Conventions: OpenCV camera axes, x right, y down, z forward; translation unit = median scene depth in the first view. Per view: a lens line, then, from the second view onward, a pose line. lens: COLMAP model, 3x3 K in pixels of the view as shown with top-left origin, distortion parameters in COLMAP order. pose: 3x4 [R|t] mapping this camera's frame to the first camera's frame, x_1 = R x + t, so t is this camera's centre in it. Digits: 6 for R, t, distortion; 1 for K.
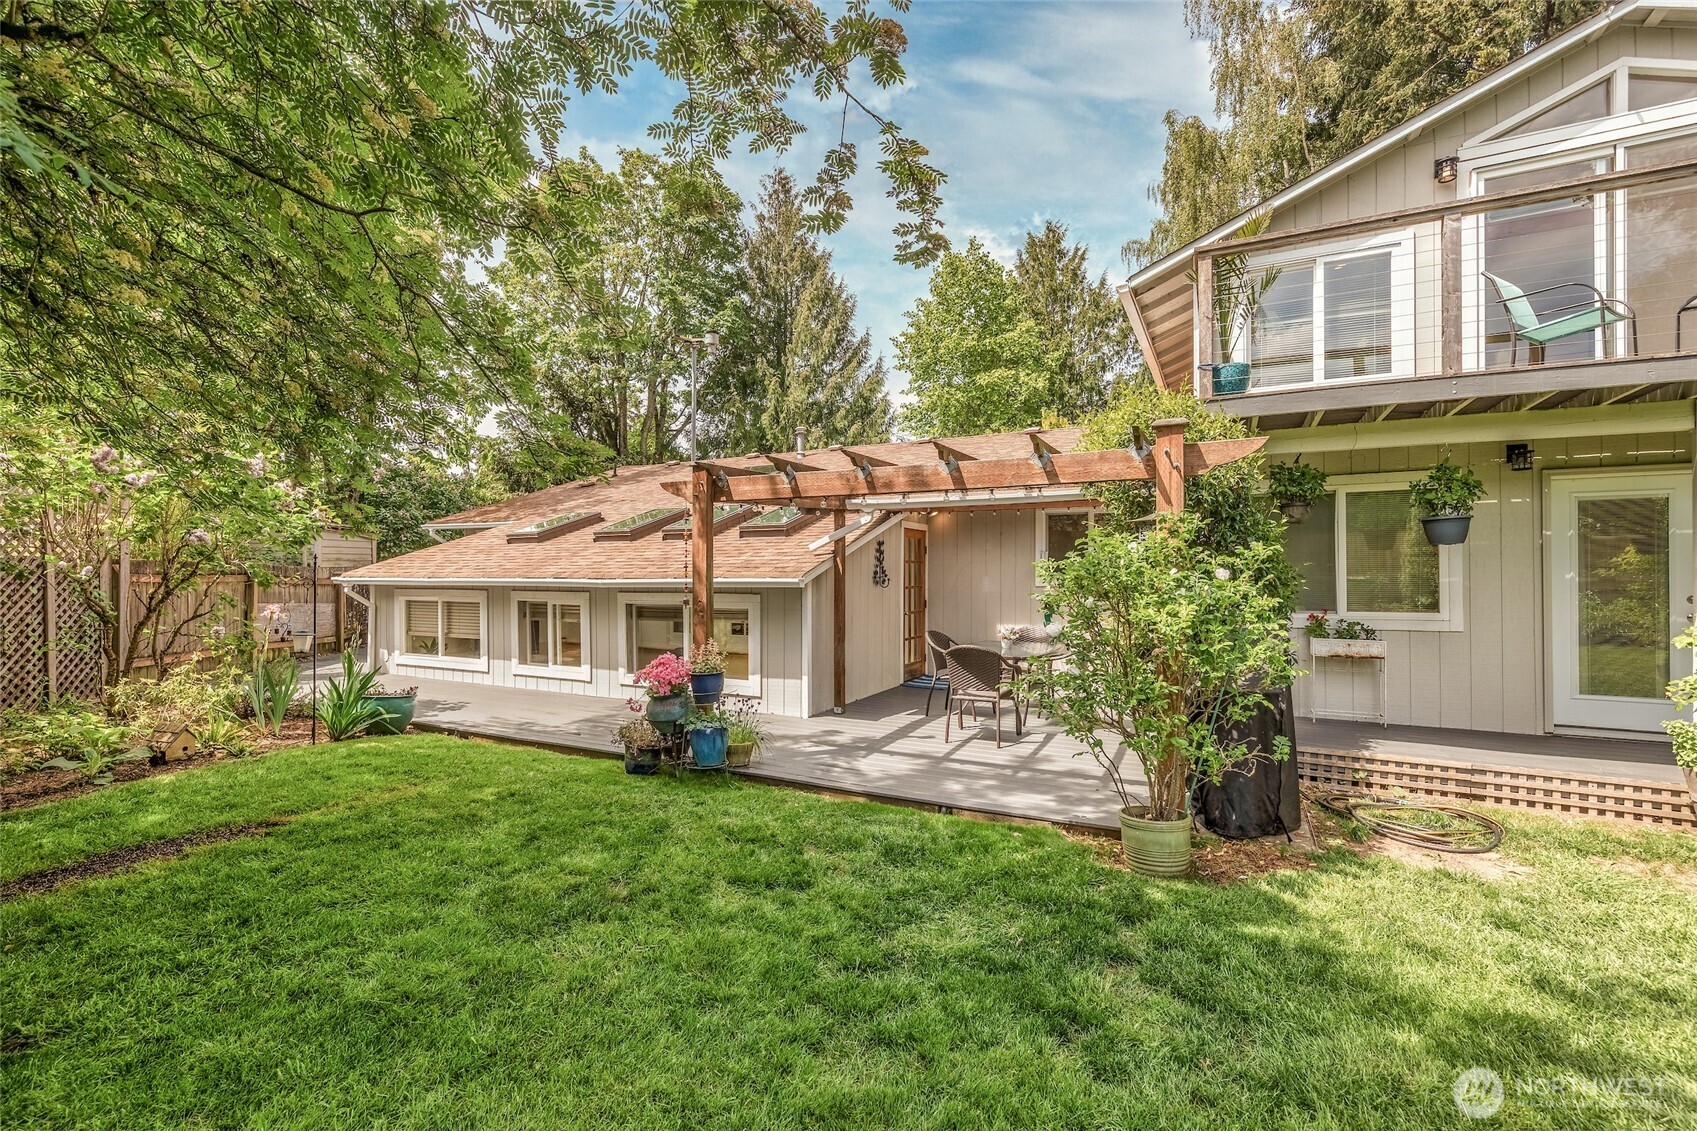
lens RADIAL K [[753.4, 0, 832.6], [0, 753.4, 567.4], [0, 0, 1]] dist [0.014660, -0.004914]
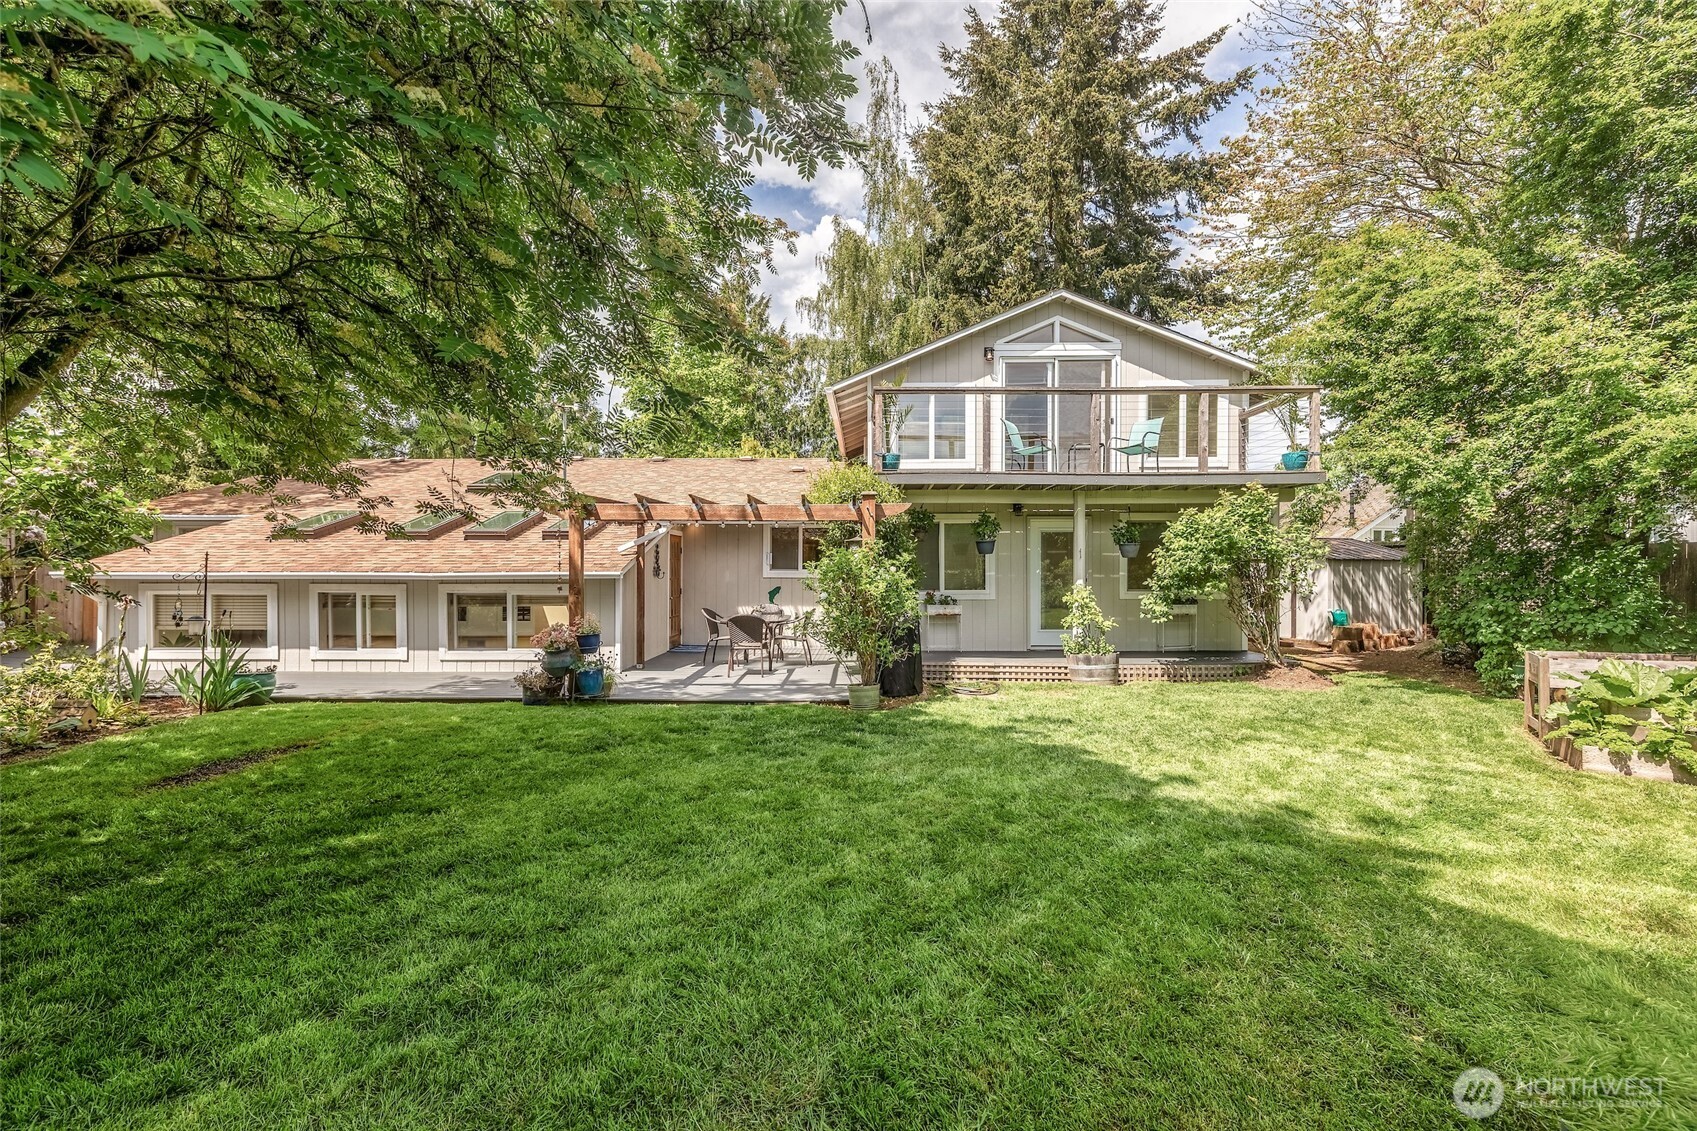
lens RADIAL K [[707.2, 0, 852.0], [0, 707.2, 562.1], [0, 0, 1]] dist [0.005335, 0.000103]
pose [[0.896274, 0.004929, 0.443473, -0.264683], [-0.004983, 0.999987, -0.001044, -0.004813], [-0.443472, -0.001274, 0.896287, -0.411036]]
